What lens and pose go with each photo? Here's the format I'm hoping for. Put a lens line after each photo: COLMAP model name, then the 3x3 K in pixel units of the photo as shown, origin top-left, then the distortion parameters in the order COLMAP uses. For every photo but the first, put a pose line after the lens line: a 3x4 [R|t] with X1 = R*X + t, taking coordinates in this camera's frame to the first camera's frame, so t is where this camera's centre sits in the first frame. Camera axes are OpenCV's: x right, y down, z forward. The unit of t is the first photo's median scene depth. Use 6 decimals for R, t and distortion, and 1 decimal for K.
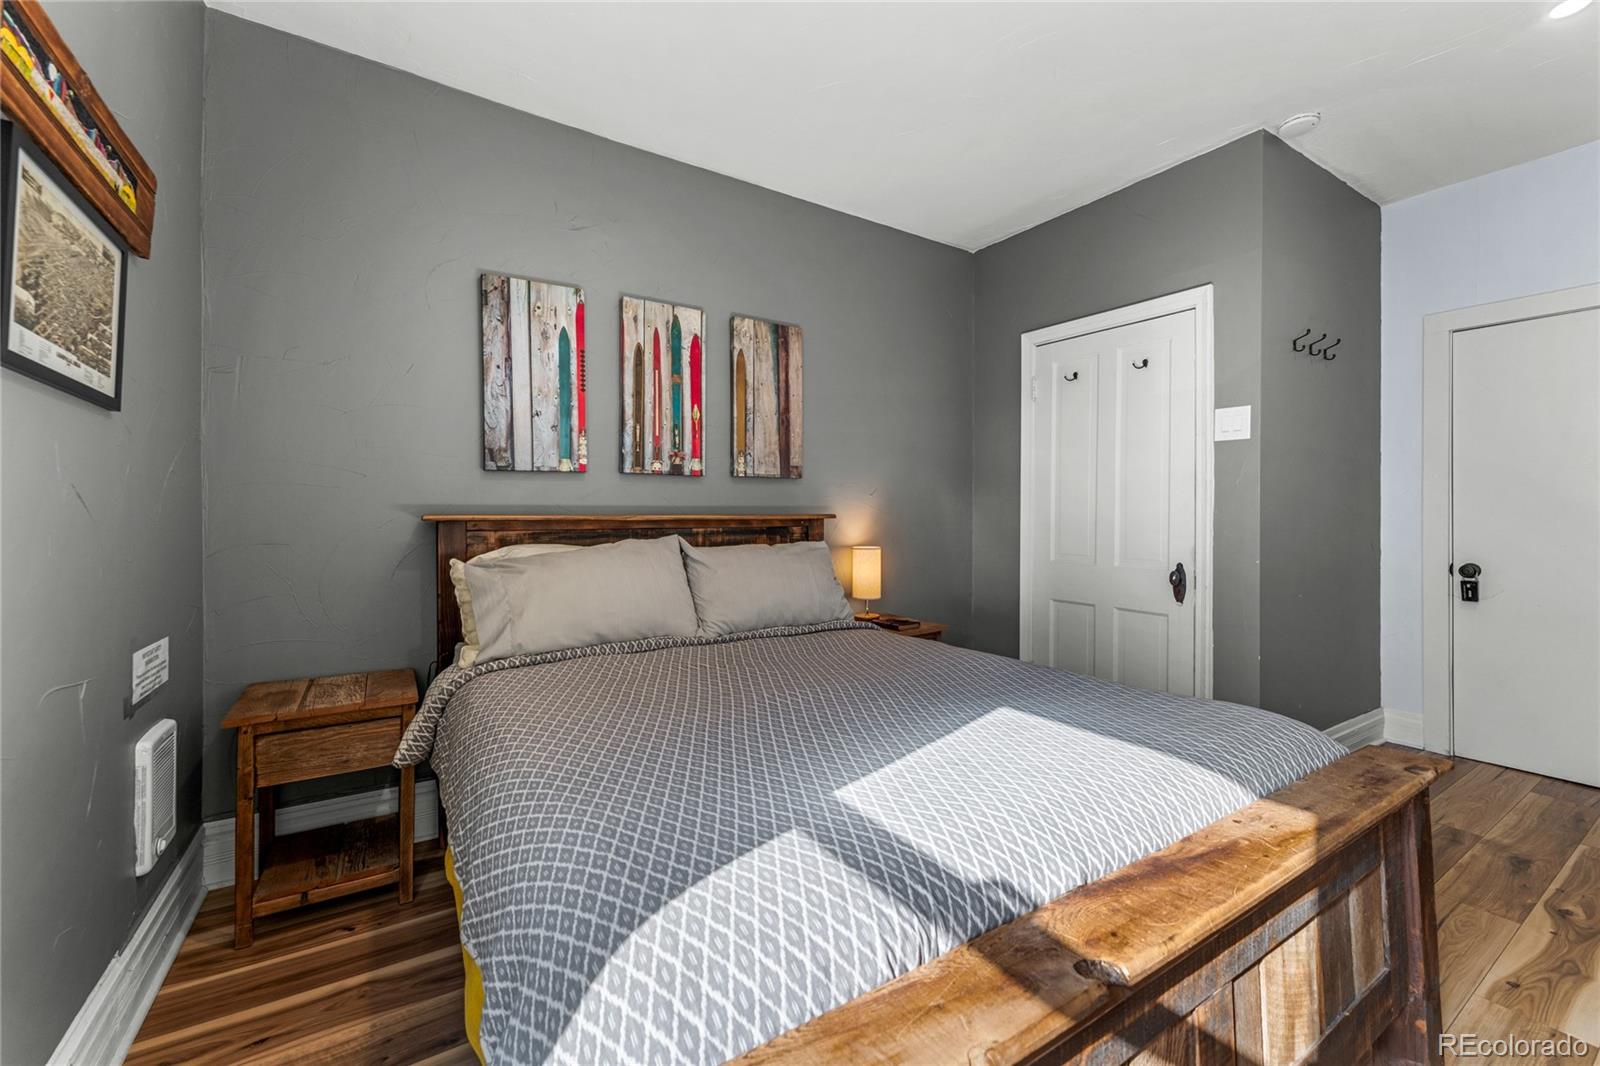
lens RADIAL K [[644.8, 0, 789.7], [0, 644.8, 509.0], [0, 0, 1]] dist [0.002205, 0.000510]
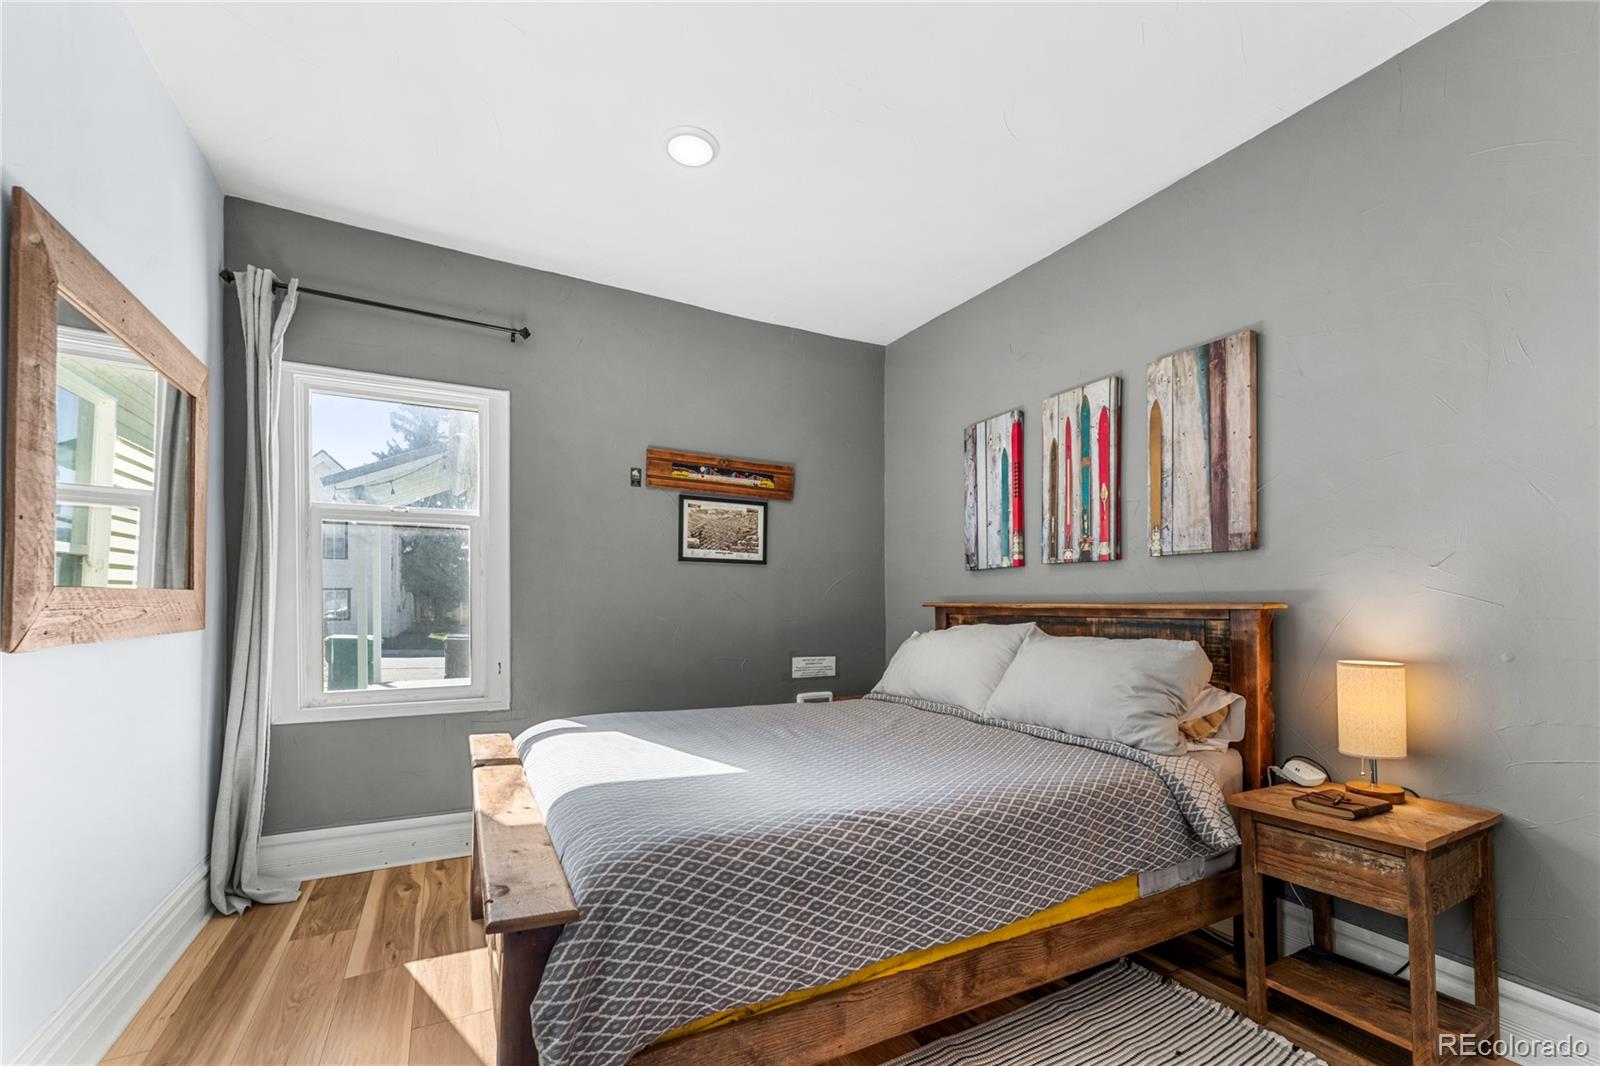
lens RADIAL K [[644.8, 0, 821.2], [0, 644.8, 600.1], [0, 0, 1]] dist [0.002205, 0.000510]
pose [[-0.030022, -0.004090, -0.999541, 0.797646], [0.008950, 0.999950, -0.004360, 0.005077], [0.999509, -0.009077, -0.029984, 0.634338]]
